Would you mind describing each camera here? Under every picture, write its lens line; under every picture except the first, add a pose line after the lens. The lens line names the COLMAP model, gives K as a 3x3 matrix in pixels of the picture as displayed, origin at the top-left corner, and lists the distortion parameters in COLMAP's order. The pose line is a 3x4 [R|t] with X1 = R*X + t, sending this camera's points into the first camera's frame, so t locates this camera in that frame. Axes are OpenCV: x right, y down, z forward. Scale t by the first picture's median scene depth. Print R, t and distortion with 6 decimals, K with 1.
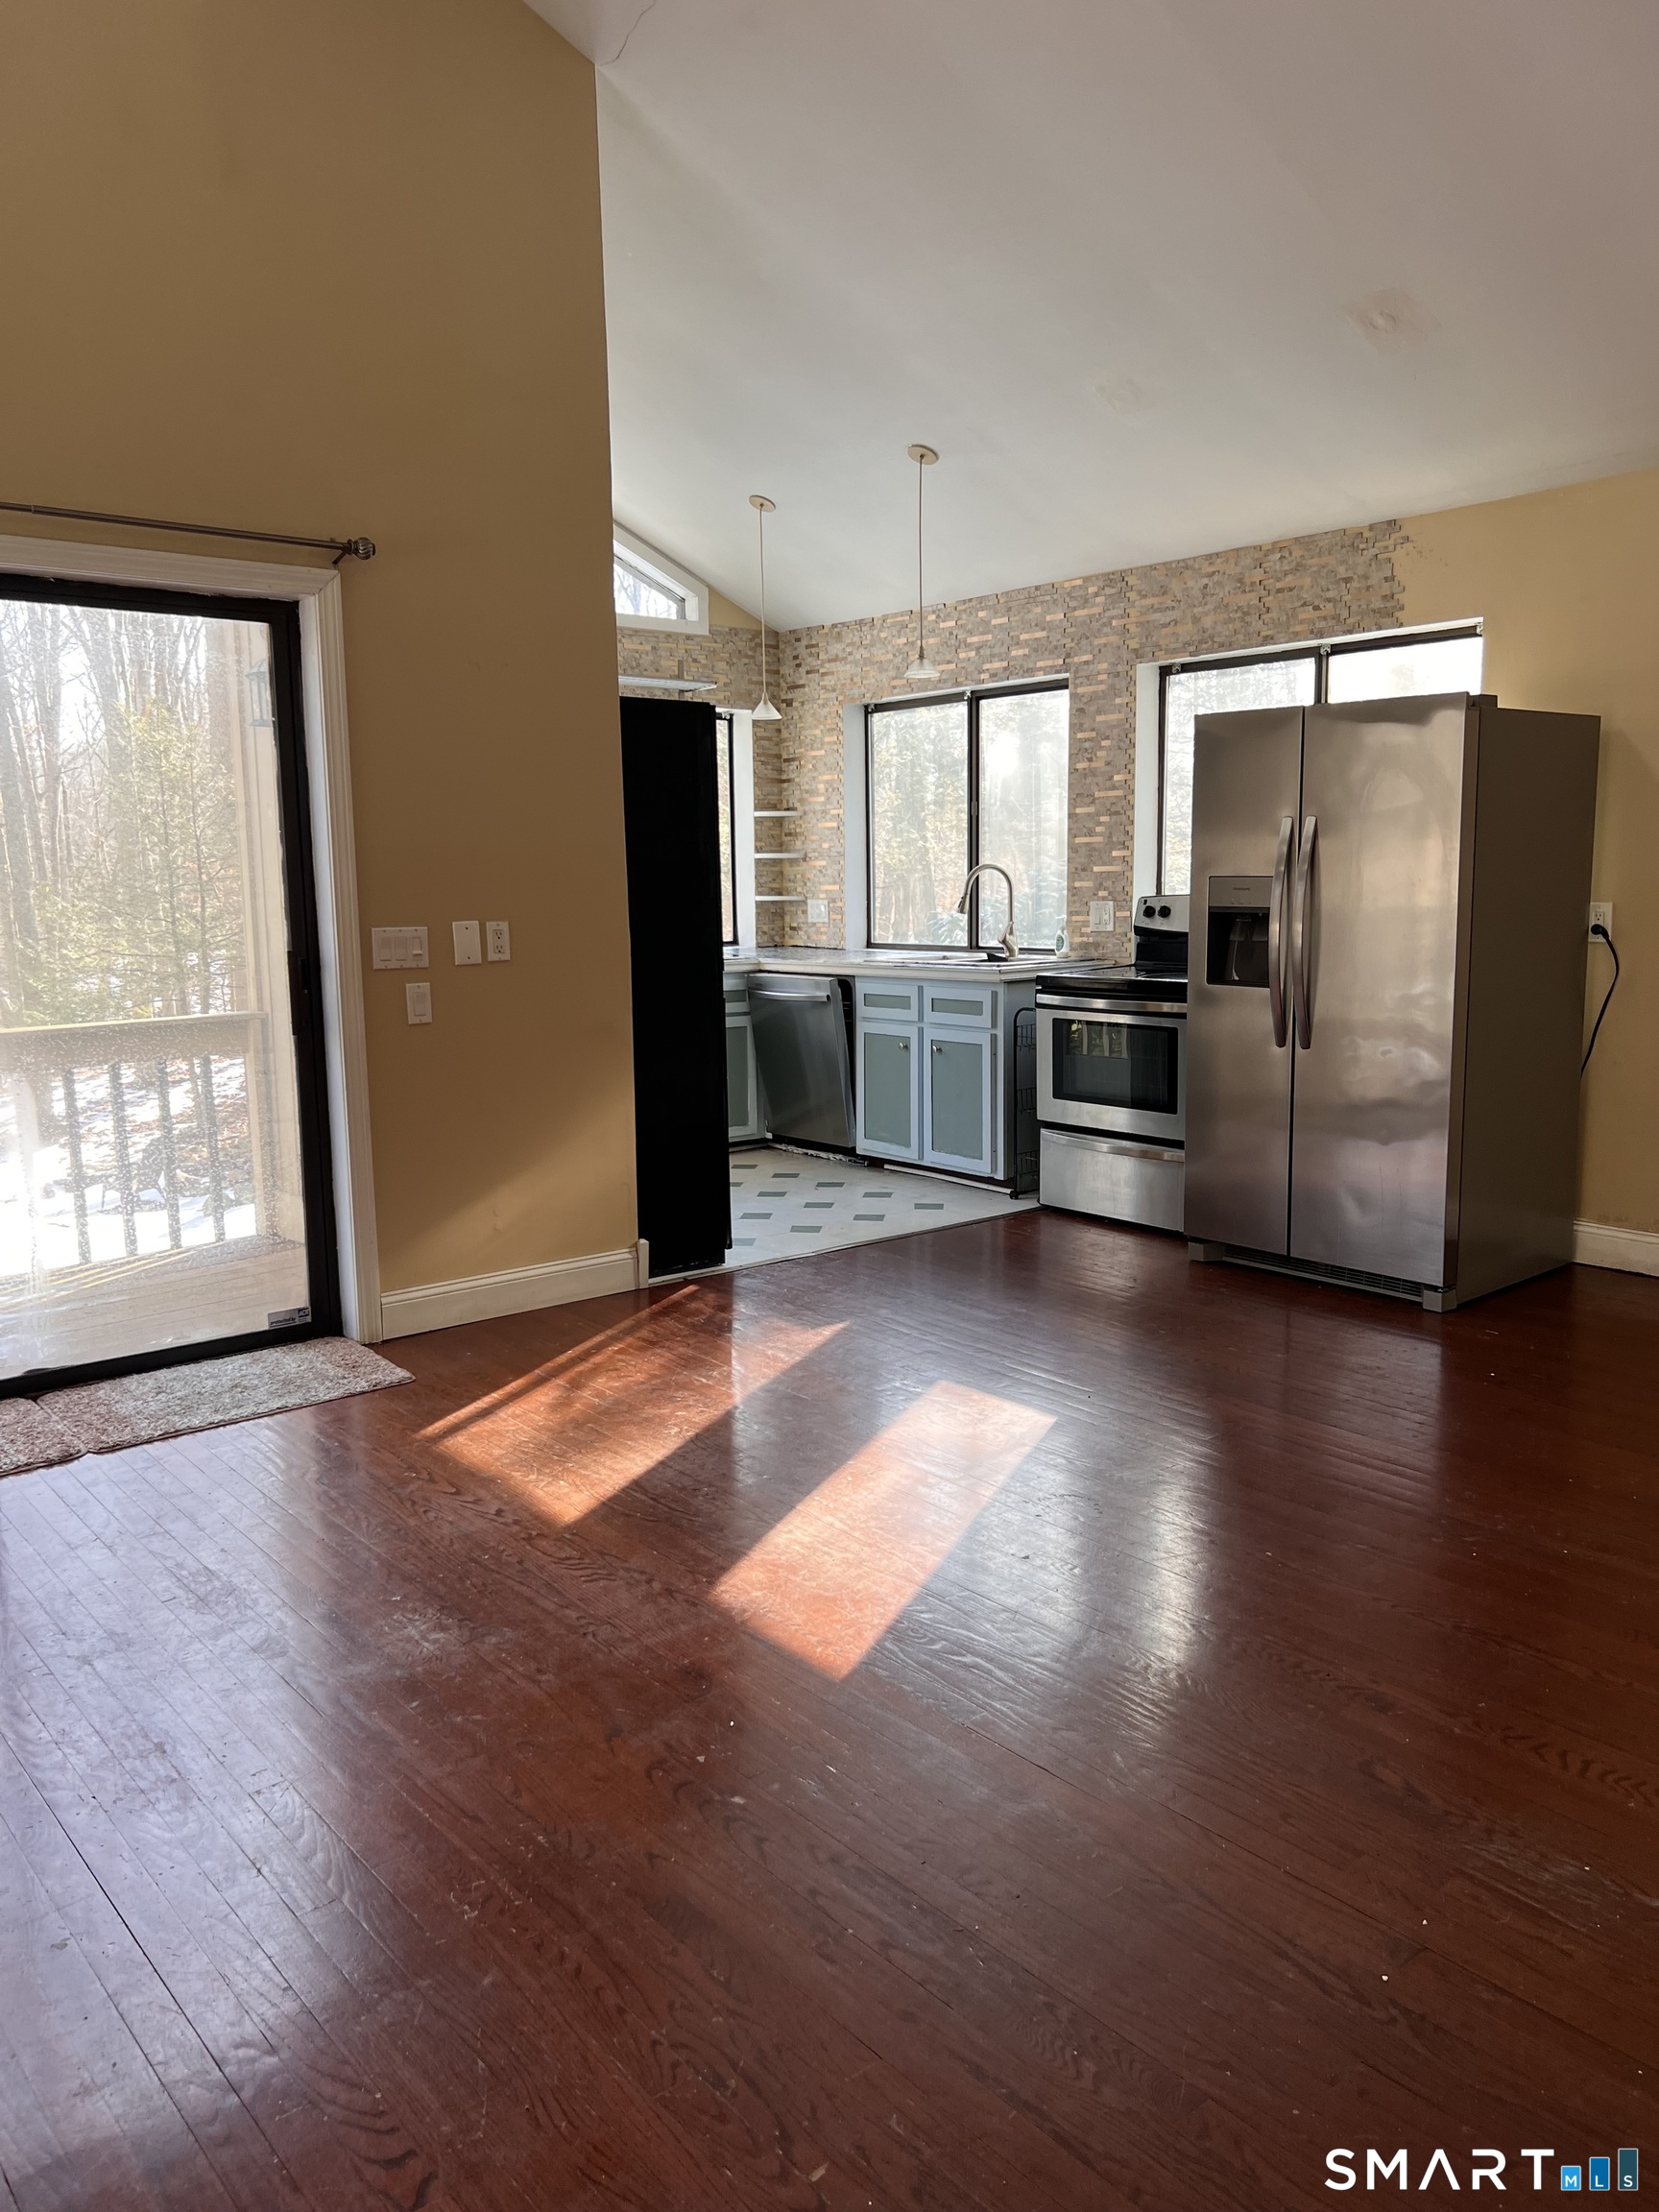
lens RADIAL K [[1656.8, 0, 824.2], [0, 1656.8, 1119.1], [0, 0, 1]] dist [0.037658, -0.010609]
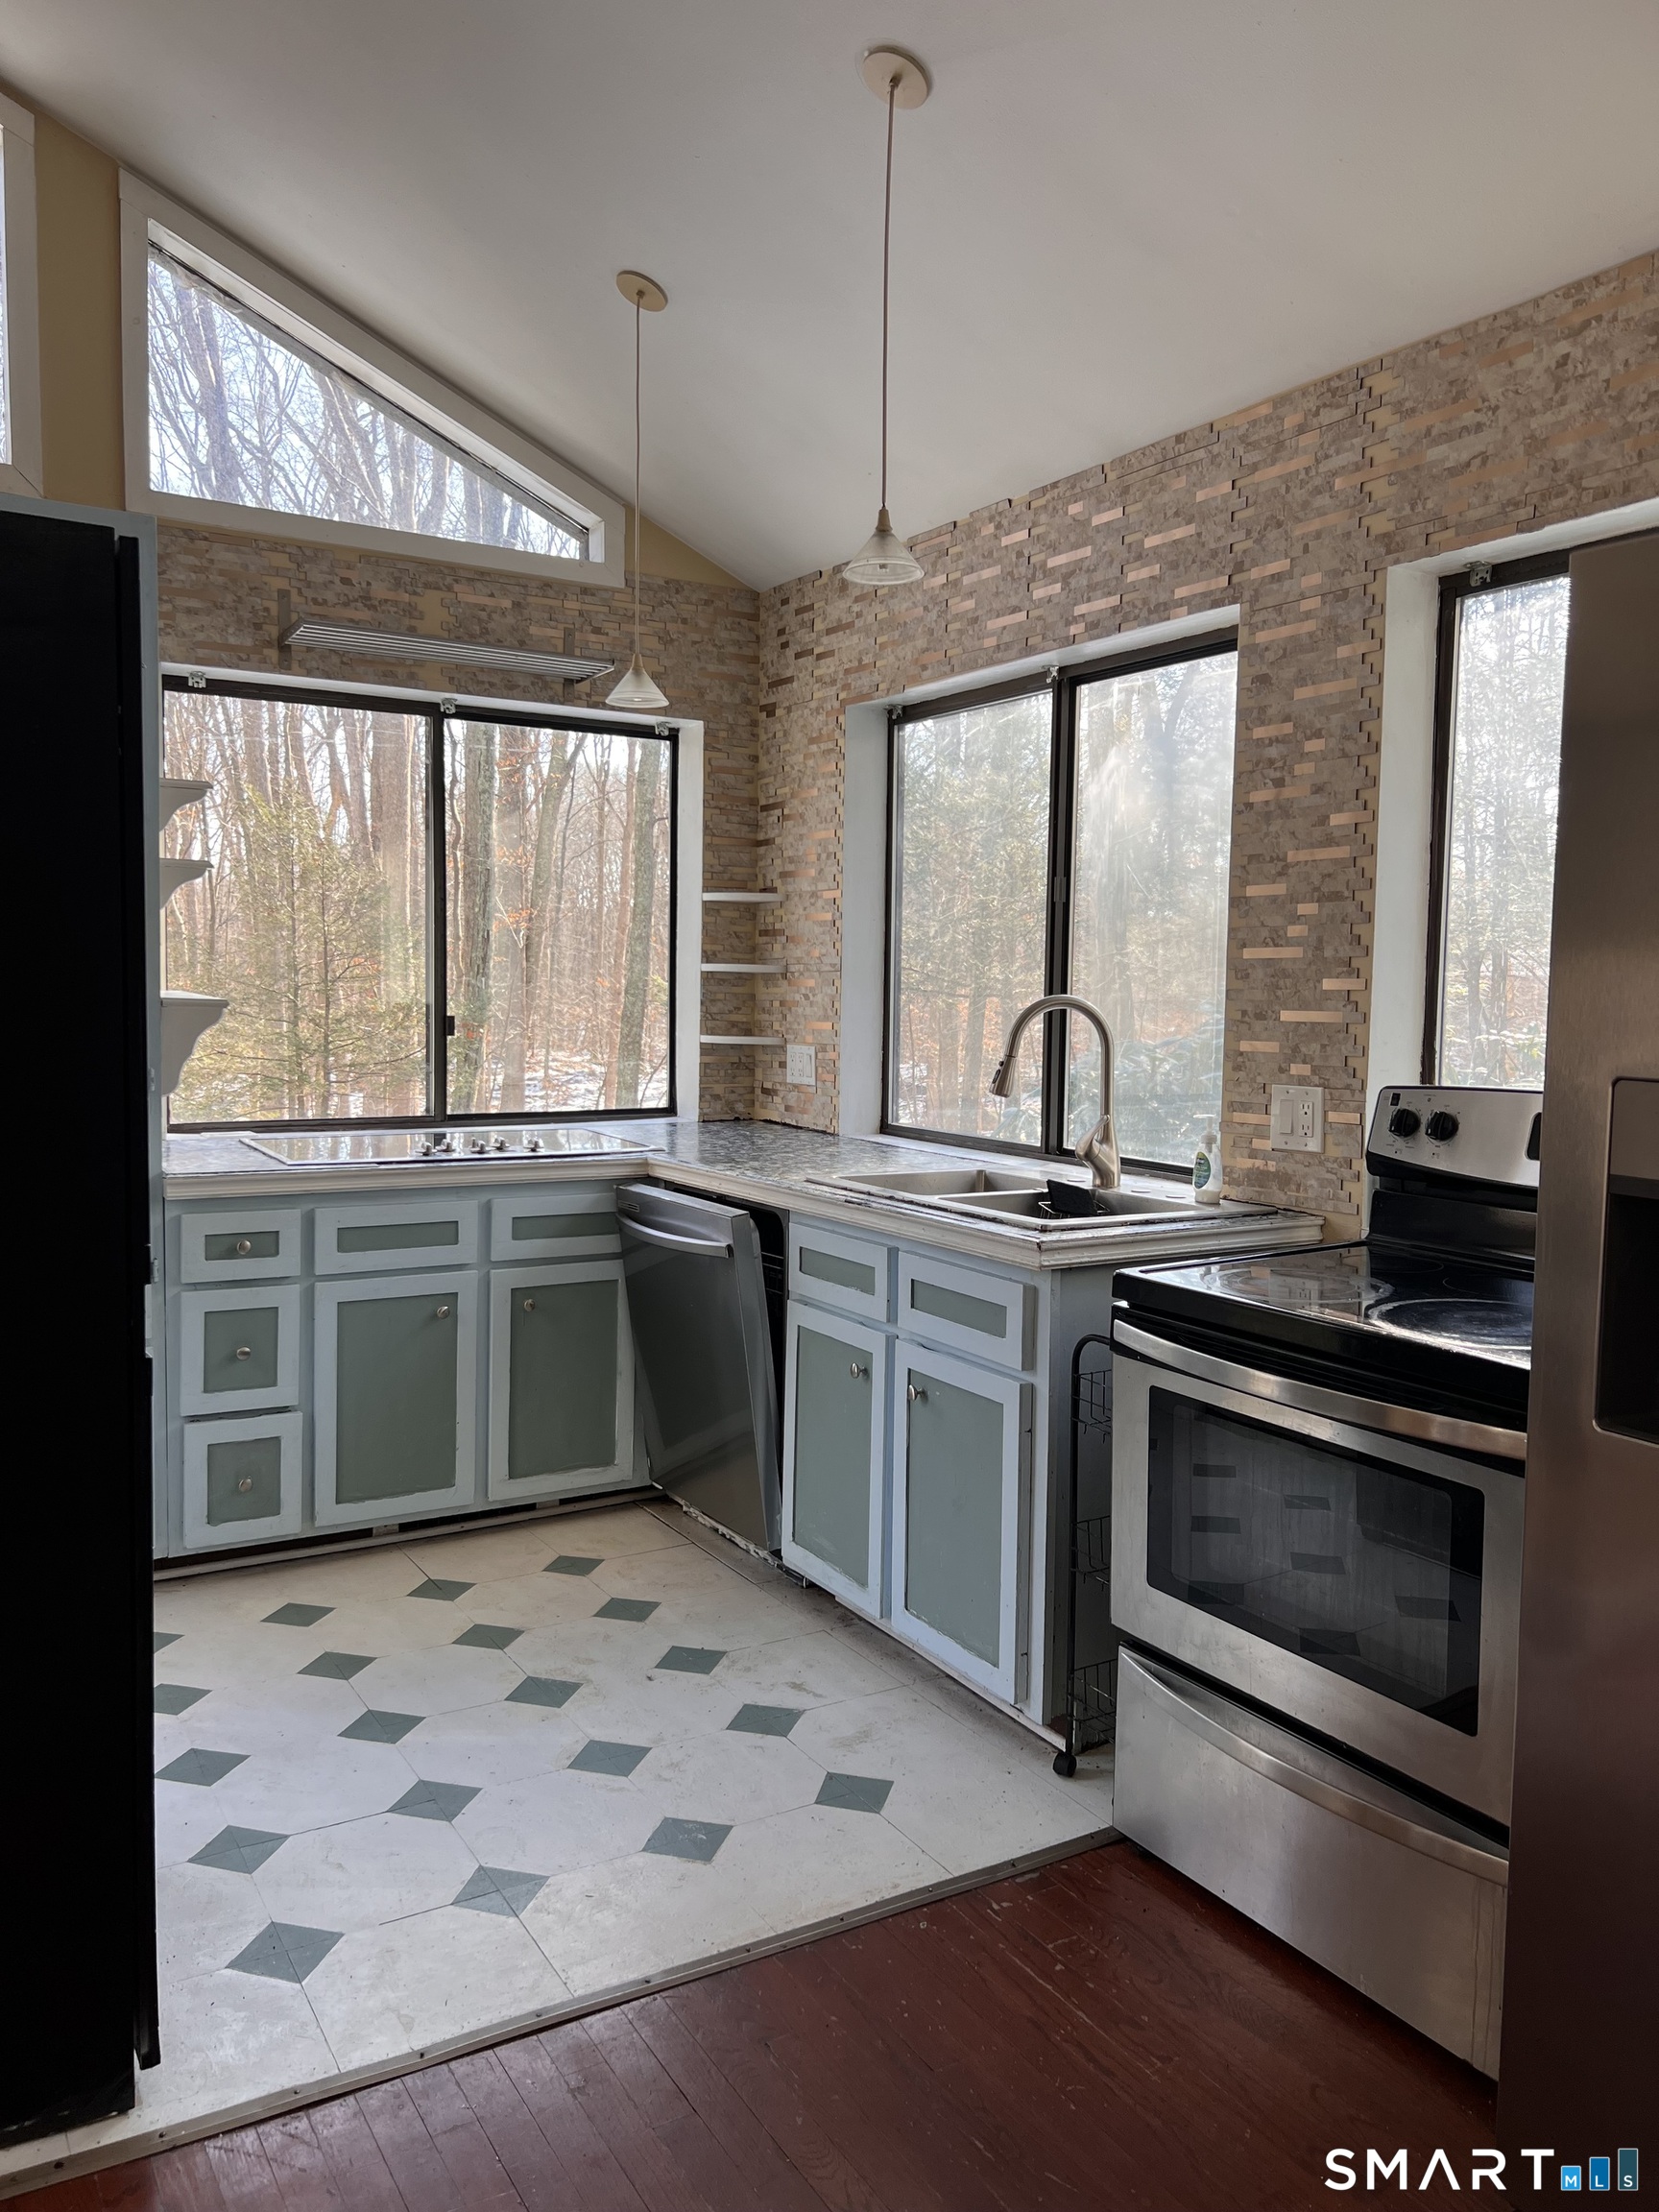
lens RADIAL K [[1656.8, 0, 827.7], [0, 1656.8, 1084.6], [0, 0, 1]] dist [0.037658, -0.010609]
pose [[0.989700, 0.039711, -0.137539, 0.100765], [-0.051689, 0.995070, -0.084640, -0.084785], [0.133500, 0.090877, 0.986873, 0.522755]]
